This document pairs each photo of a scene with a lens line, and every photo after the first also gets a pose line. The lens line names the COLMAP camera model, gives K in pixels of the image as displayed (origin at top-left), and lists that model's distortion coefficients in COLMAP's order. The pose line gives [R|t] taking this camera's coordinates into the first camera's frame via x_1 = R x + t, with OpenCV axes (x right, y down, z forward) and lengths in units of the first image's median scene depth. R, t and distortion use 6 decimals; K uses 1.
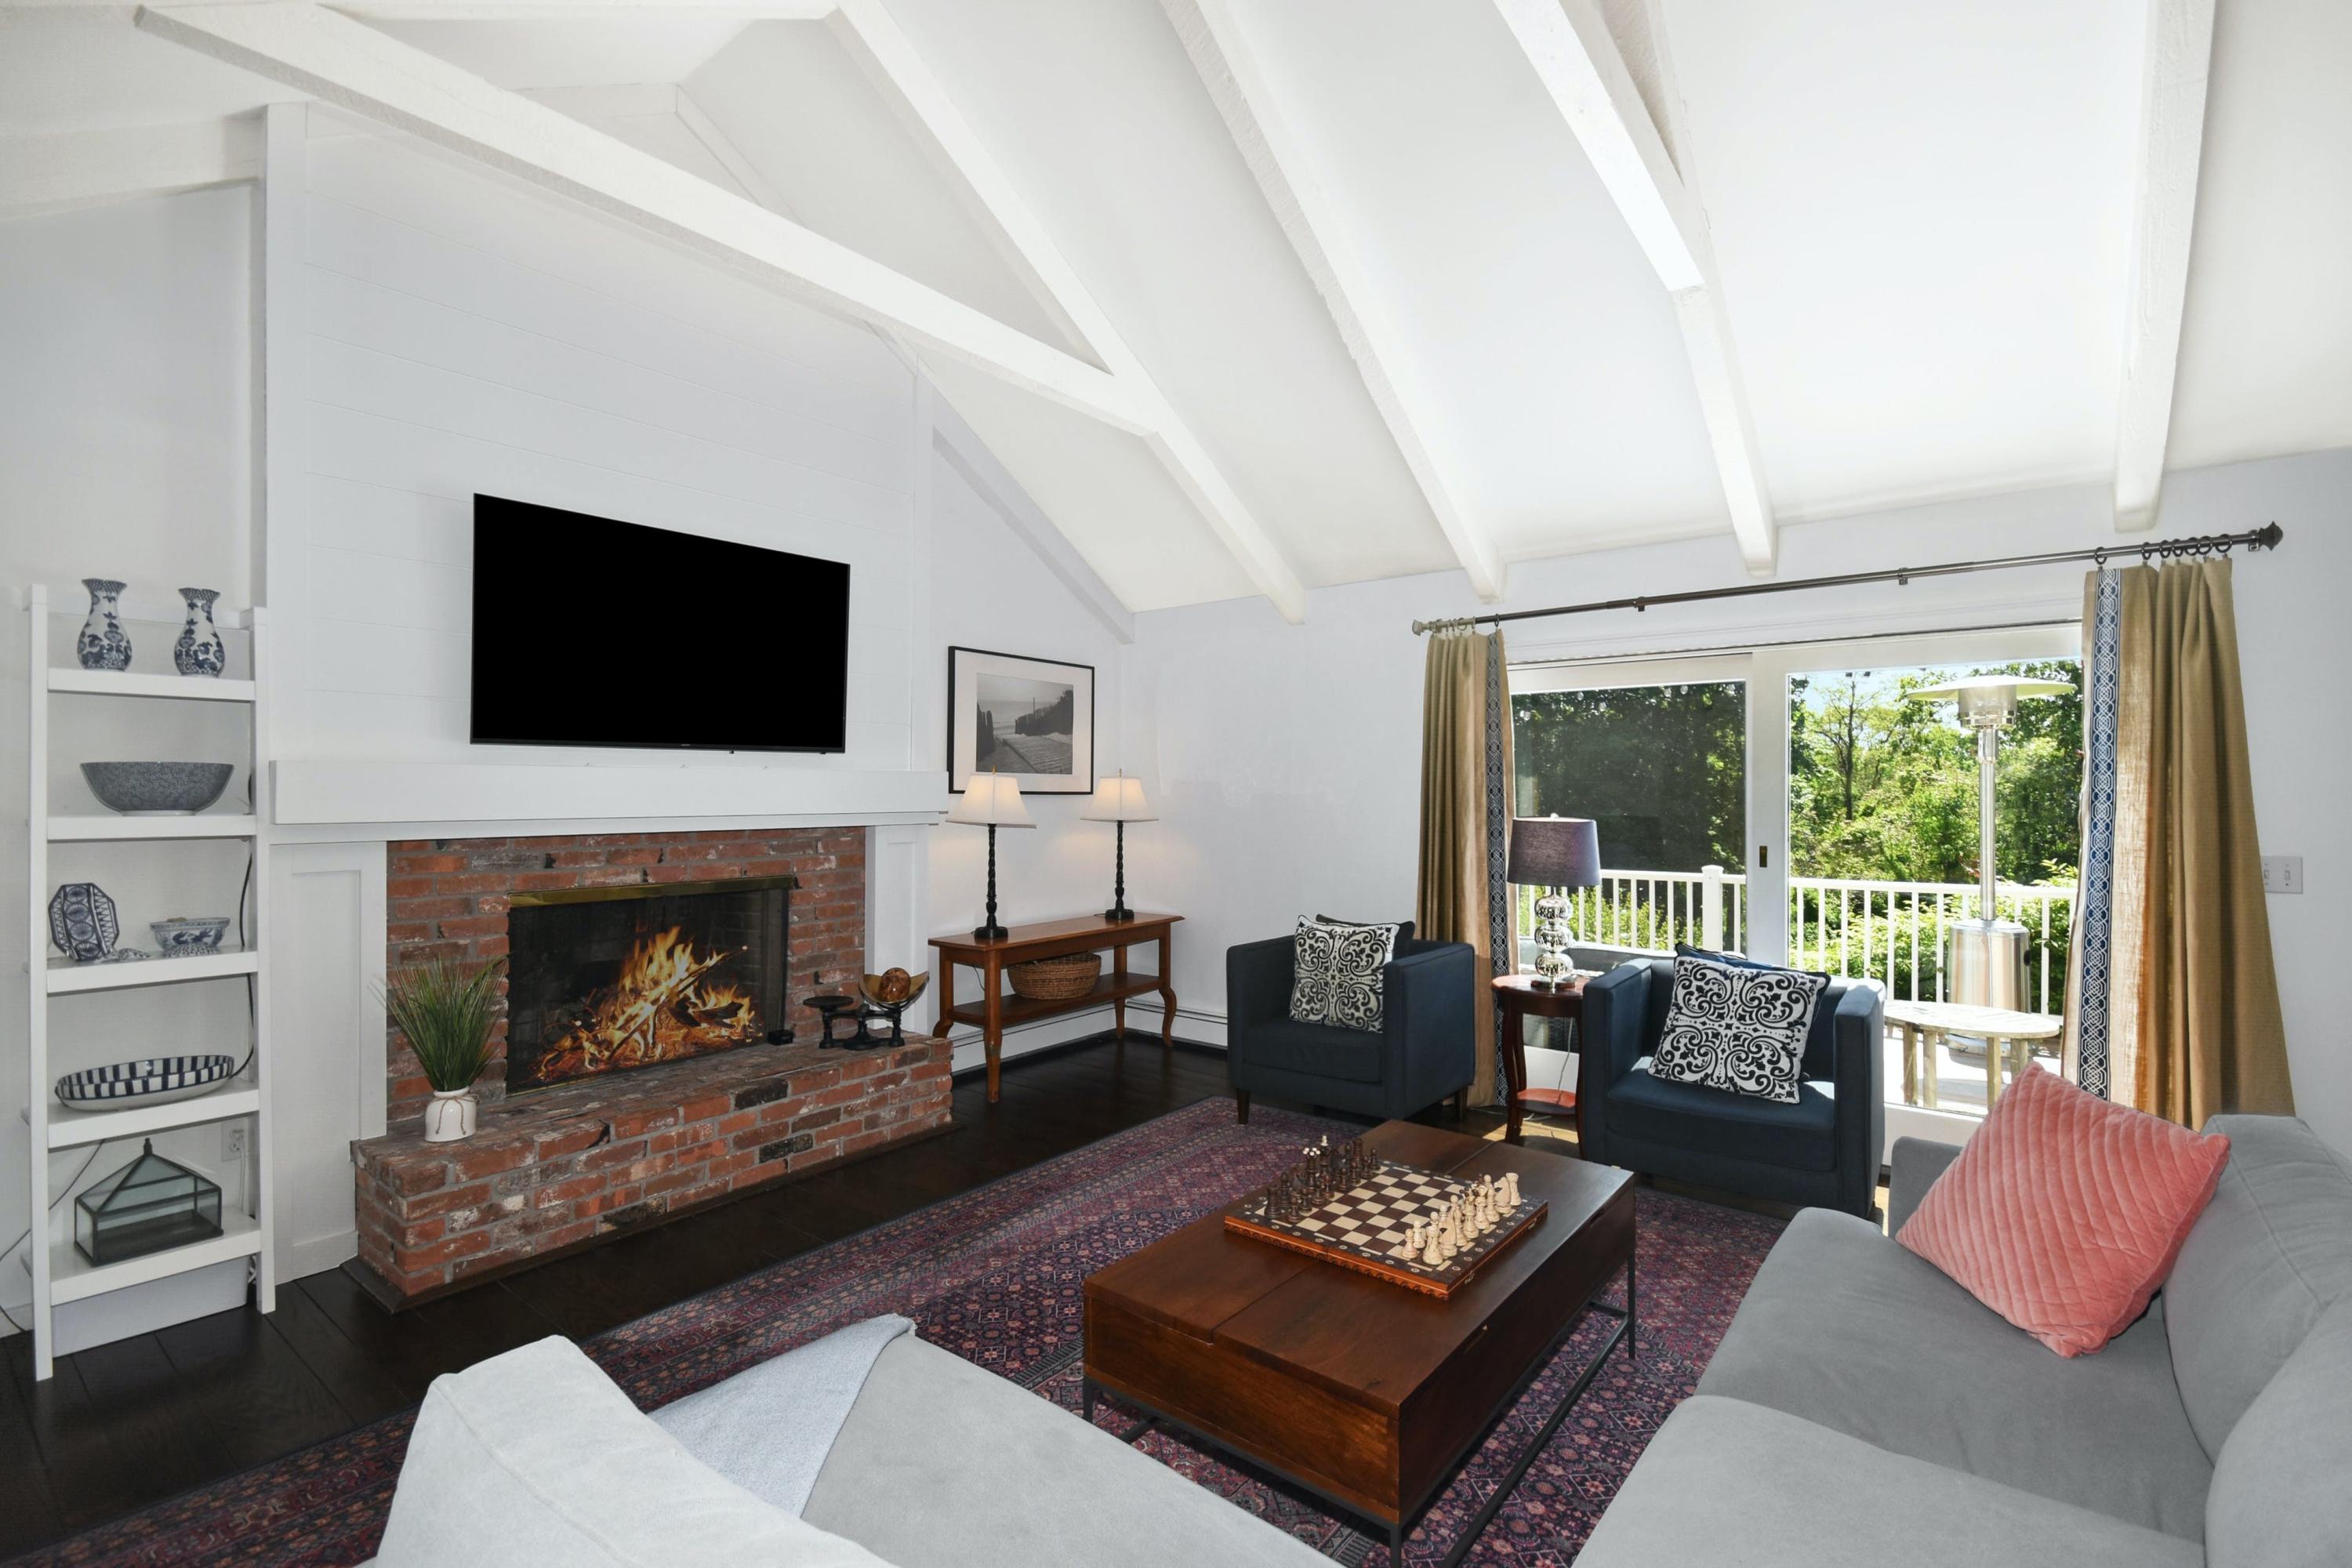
lens RADIAL K [[1061.1, 0, 1153.5], [0, 1061.1, 787.1], [0, 0, 1]] dist [0.012372, -0.001649]
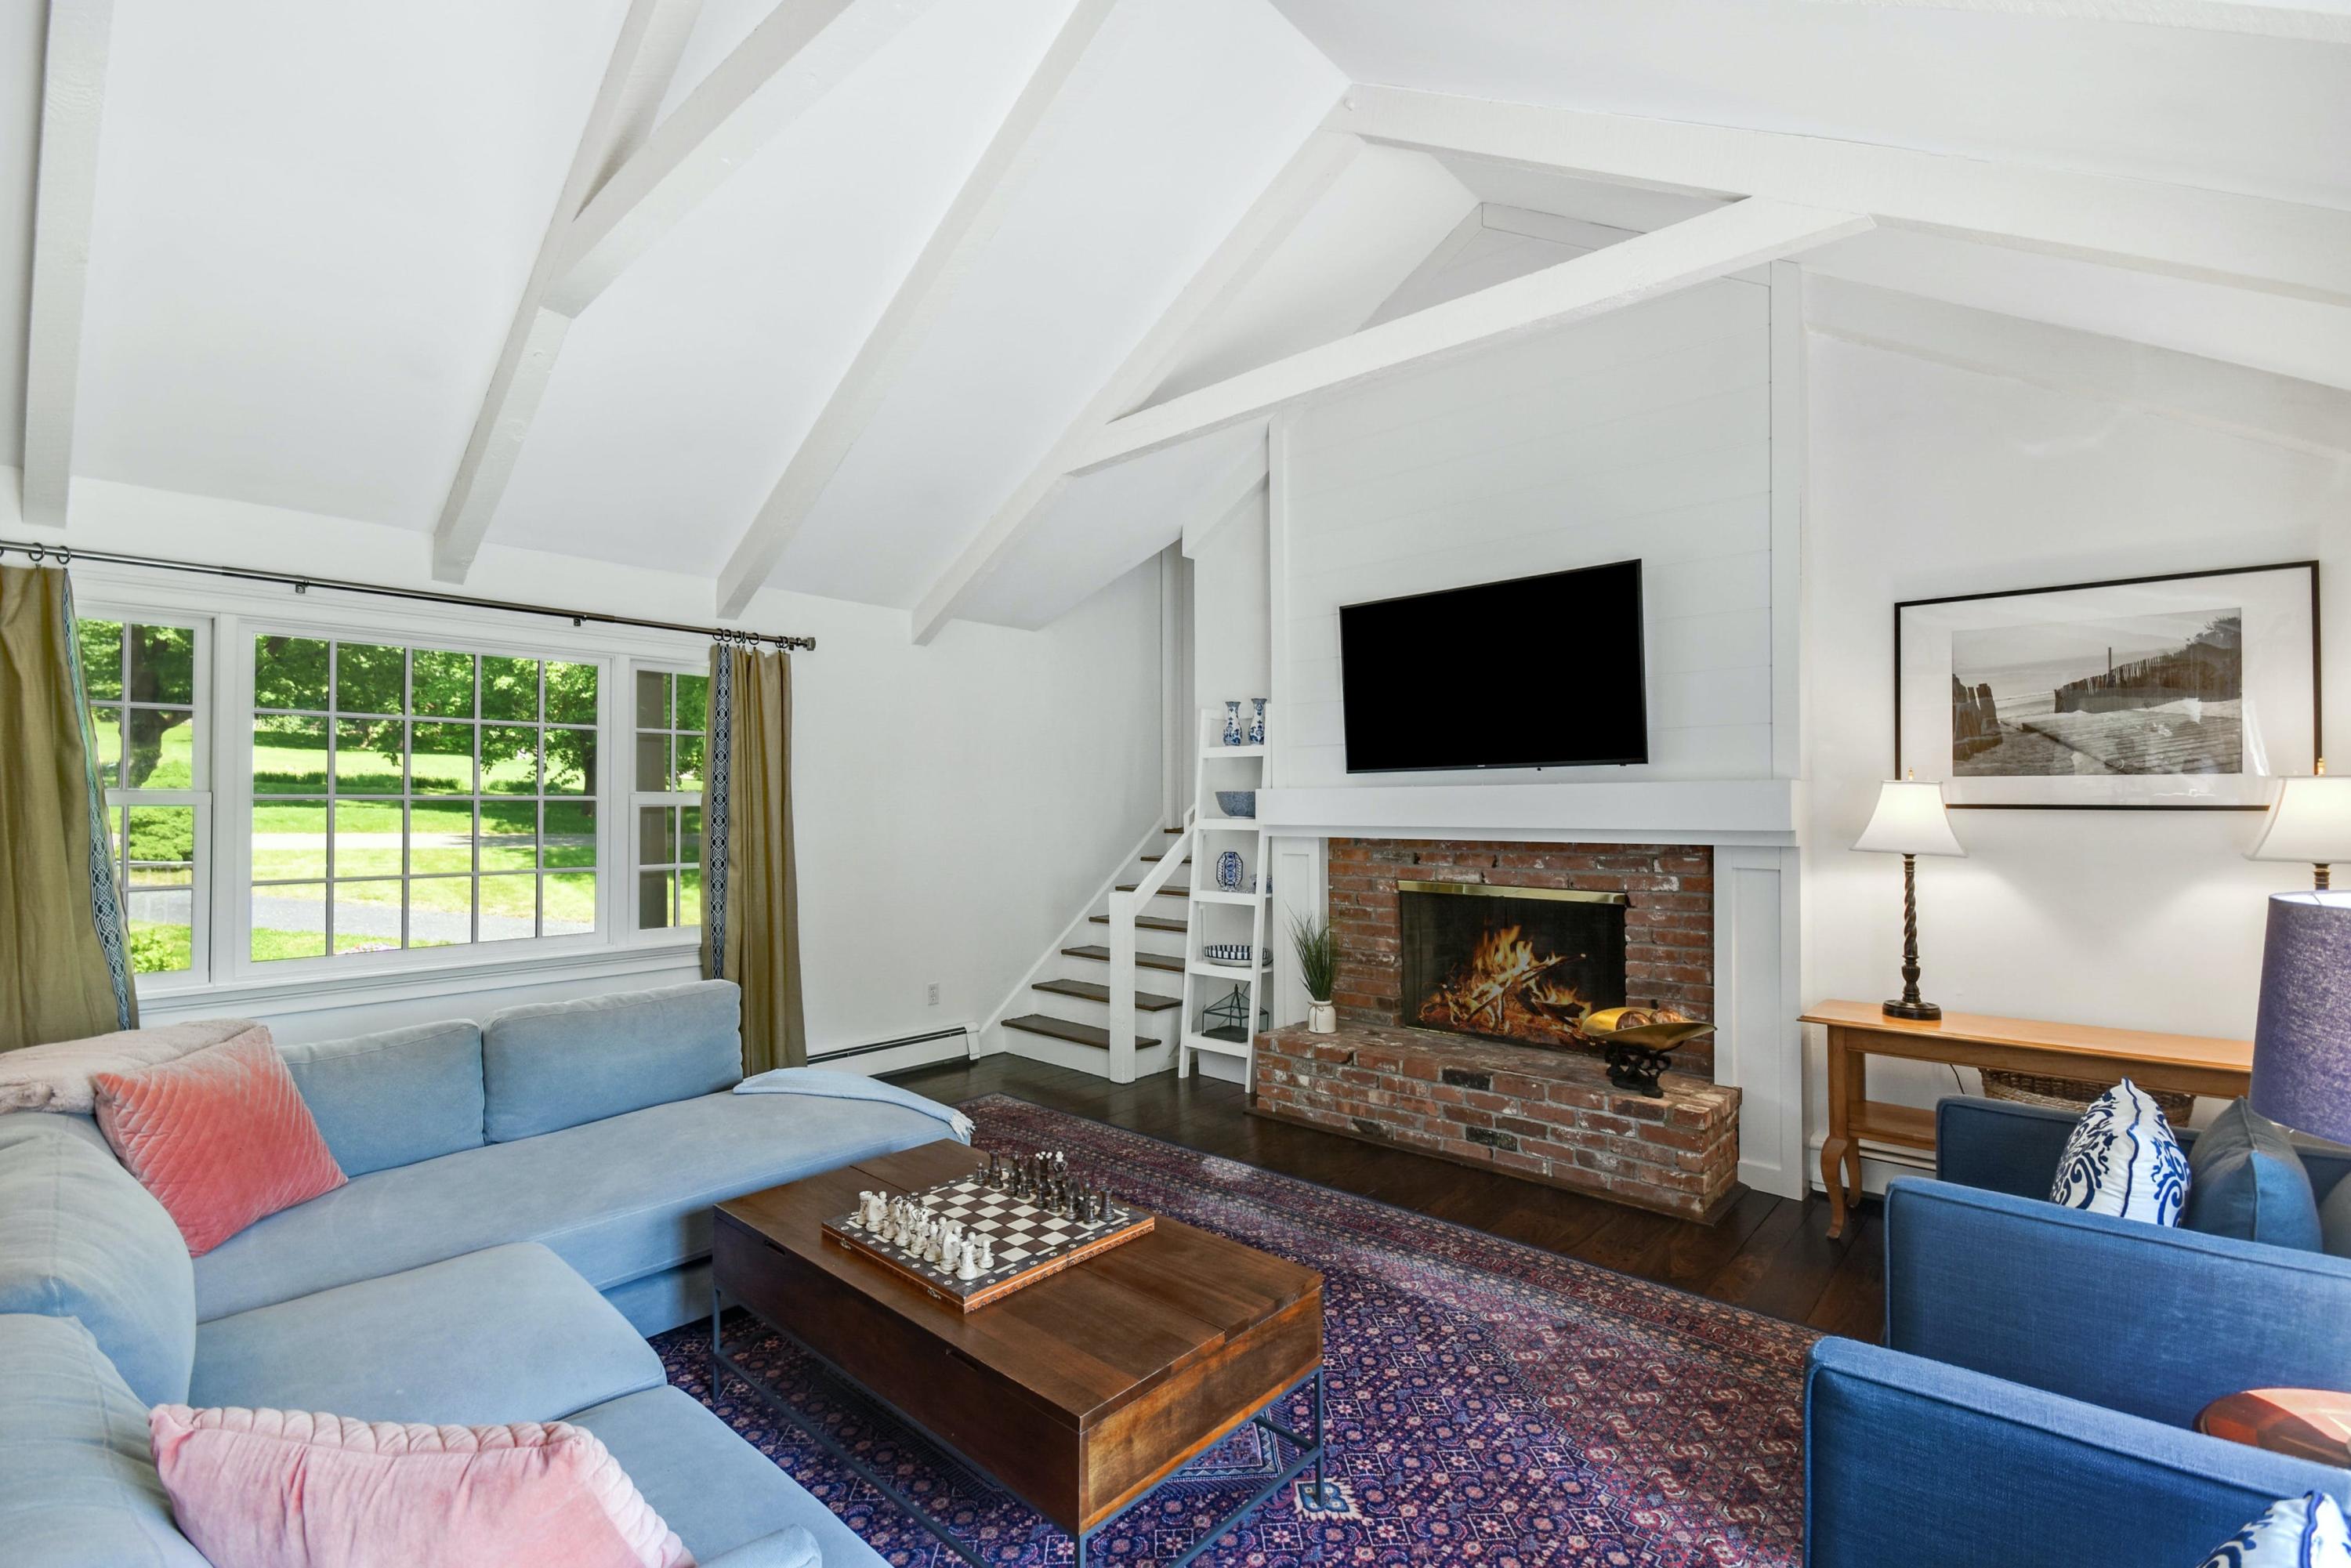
lens RADIAL K [[1060.6, 0, 1153.0], [0, 1060.6, 784.3], [0, 0, 1]] dist [0.012372, -0.001649]
pose [[-0.067379, -0.007390, -0.997700, 0.729086], [0.017295, 0.999814, -0.008574, -0.016230], [0.997578, -0.017833, -0.067239, 0.709945]]
